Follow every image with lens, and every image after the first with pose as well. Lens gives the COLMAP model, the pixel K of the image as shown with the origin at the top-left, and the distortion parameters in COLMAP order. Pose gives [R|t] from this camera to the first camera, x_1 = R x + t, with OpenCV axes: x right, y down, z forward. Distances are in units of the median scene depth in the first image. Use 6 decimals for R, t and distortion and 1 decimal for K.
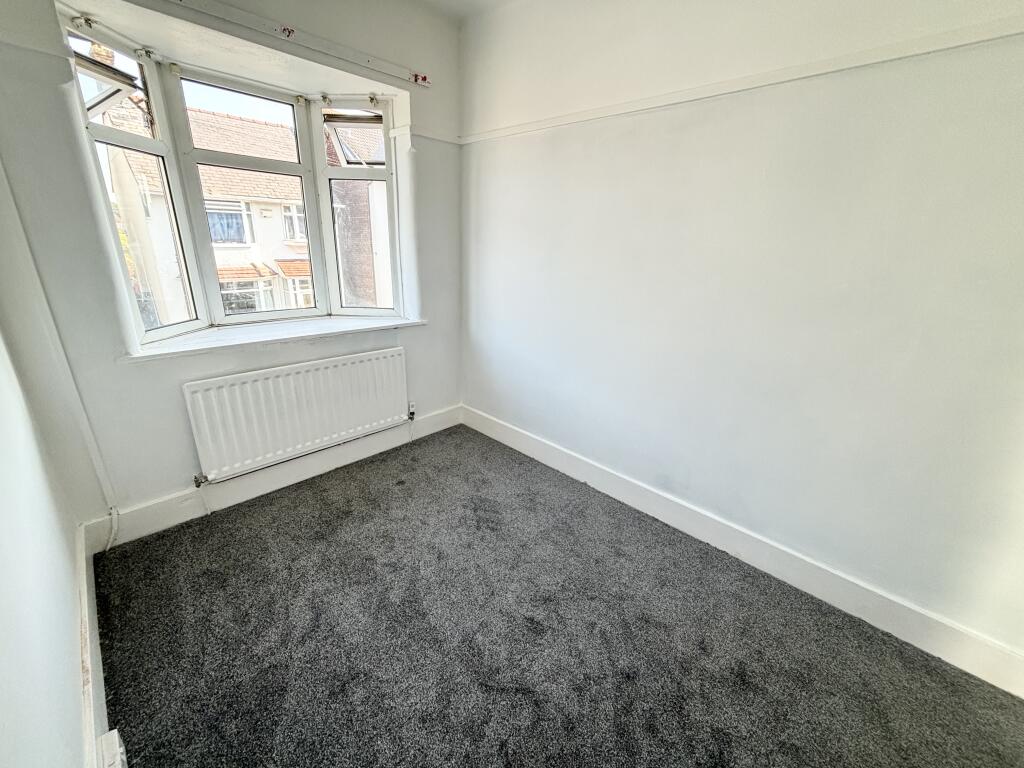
lens RADIAL K [[414.1, 0, 513.0], [0, 414.1, 382.4], [0, 0, 1]] dist [0.000117, -0.000945]
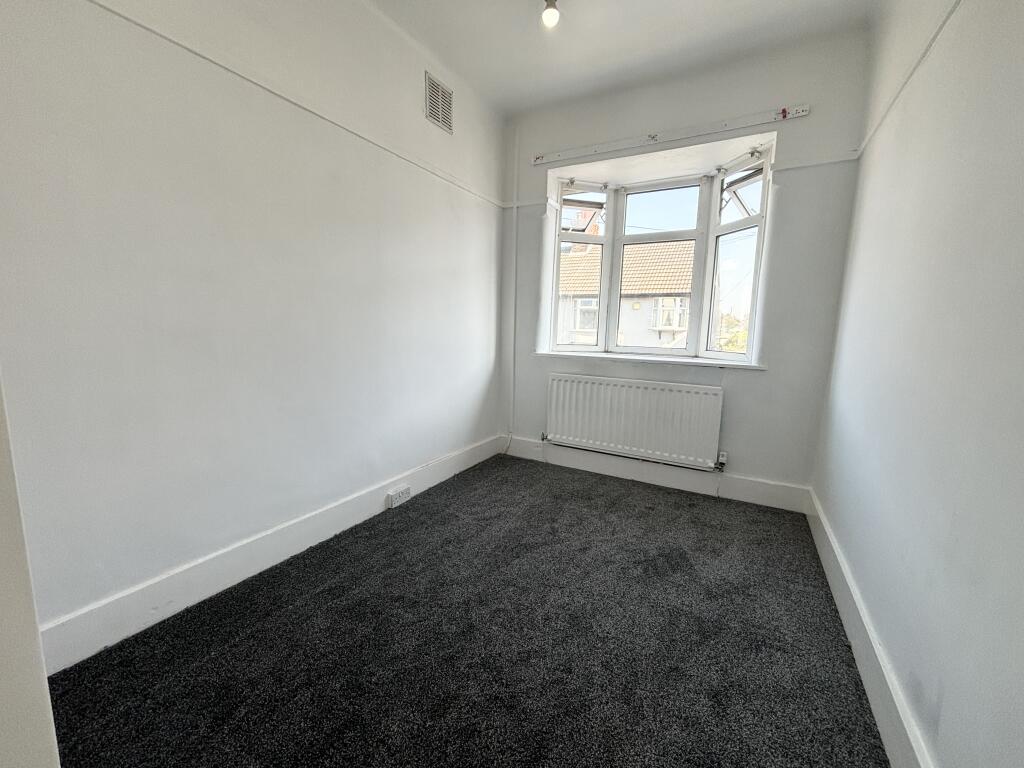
lens RADIAL K [[414.1, 0, 512.5], [0, 414.1, 384.9], [0, 0, 1]] dist [0.000117, -0.000945]
pose [[0.258254, 0.108586, -0.959955, 0.613467], [-0.326170, 0.945117, 0.019159, 0.054420], [0.909350, 0.308161, 0.279498, 0.352944]]
